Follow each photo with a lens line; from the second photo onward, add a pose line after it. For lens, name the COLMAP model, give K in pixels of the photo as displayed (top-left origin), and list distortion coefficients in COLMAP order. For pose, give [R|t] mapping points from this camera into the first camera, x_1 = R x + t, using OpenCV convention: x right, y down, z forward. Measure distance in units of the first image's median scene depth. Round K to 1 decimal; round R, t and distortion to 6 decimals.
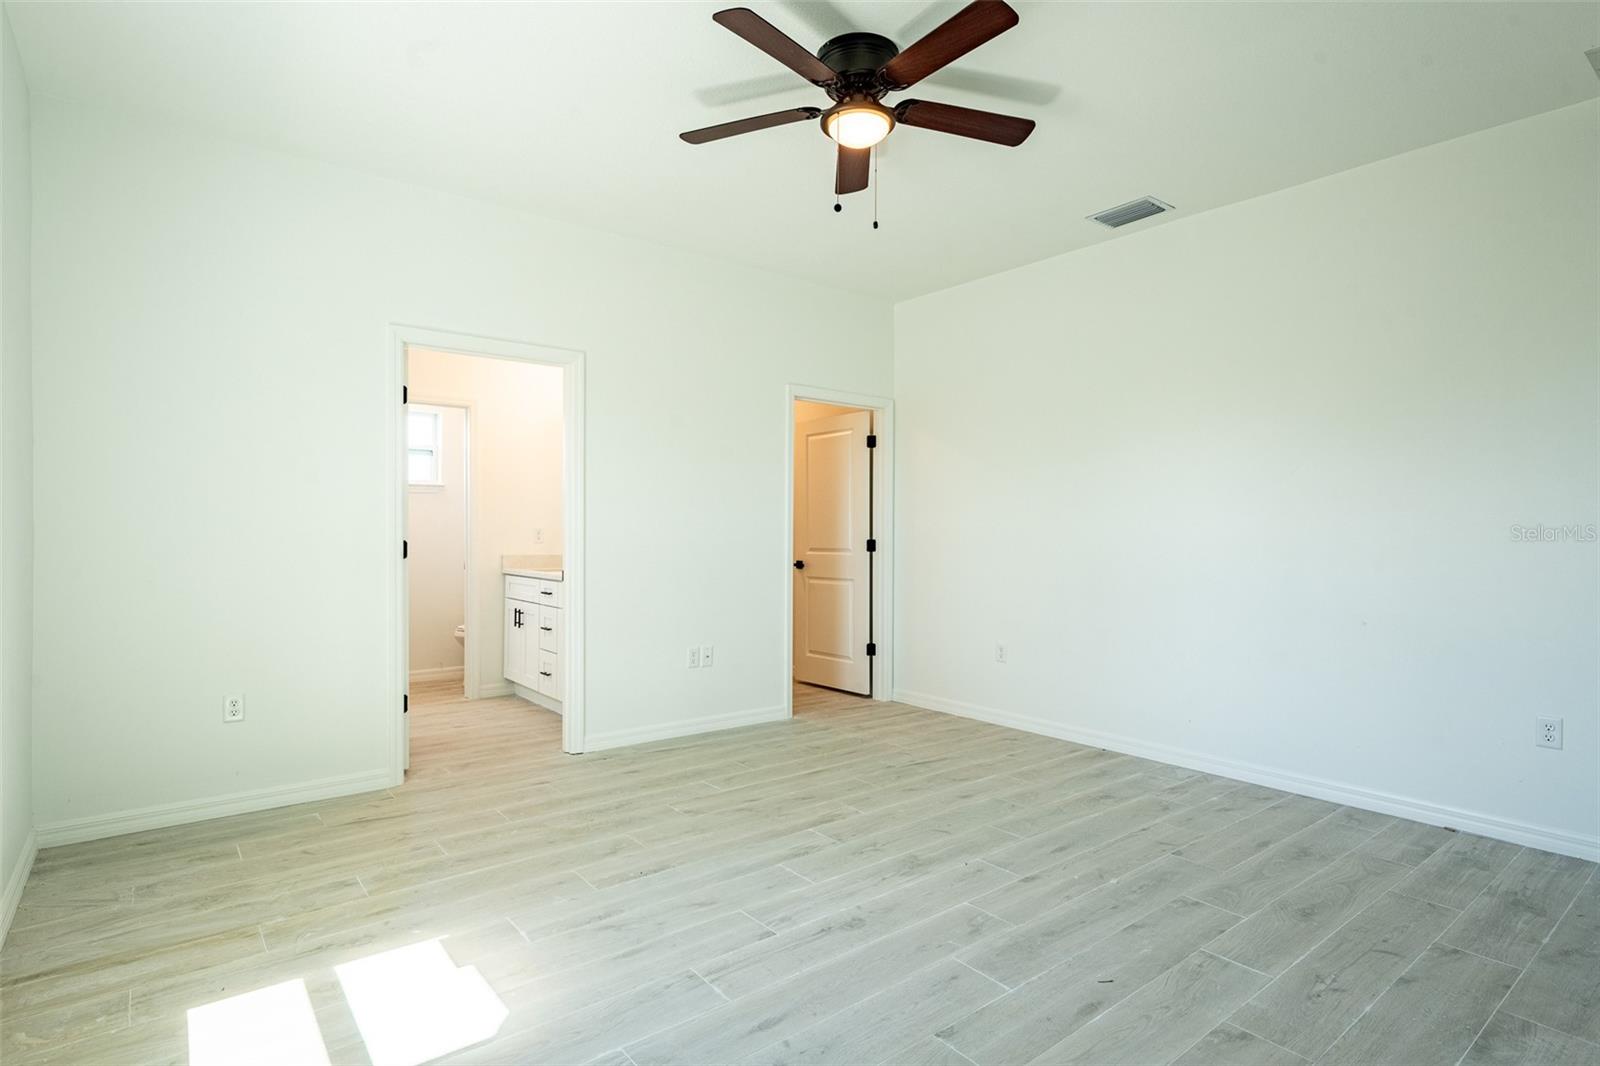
lens RADIAL K [[834.5, 0, 797.6], [0, 834.5, 528.2], [0, 0, 1]] dist [0.012485, -0.000581]
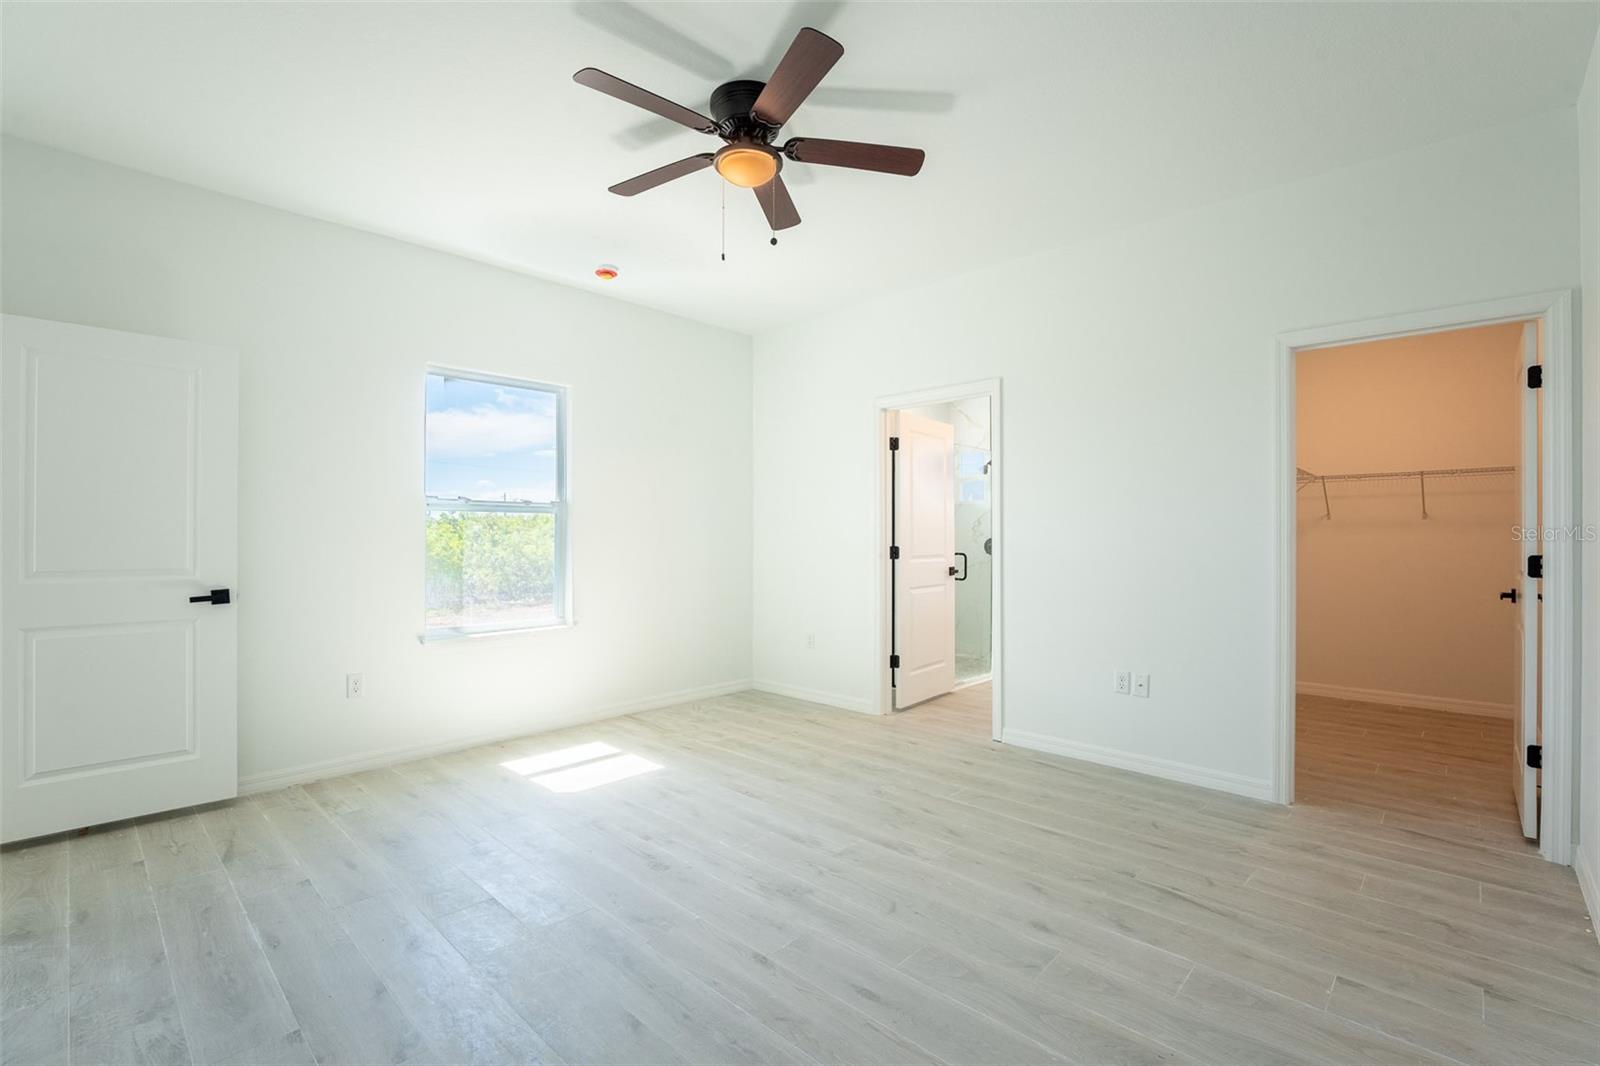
lens RADIAL K [[718.5, 0, 796.1], [0, 718.5, 538.2], [0, 0, 1]] dist [-0.009967, -0.000206]
pose [[0.120108, -0.005495, -0.992746, 0.792636], [0.002590, 0.999983, -0.005222, 0.008892], [0.992757, -0.001944, 0.120120, 0.770204]]
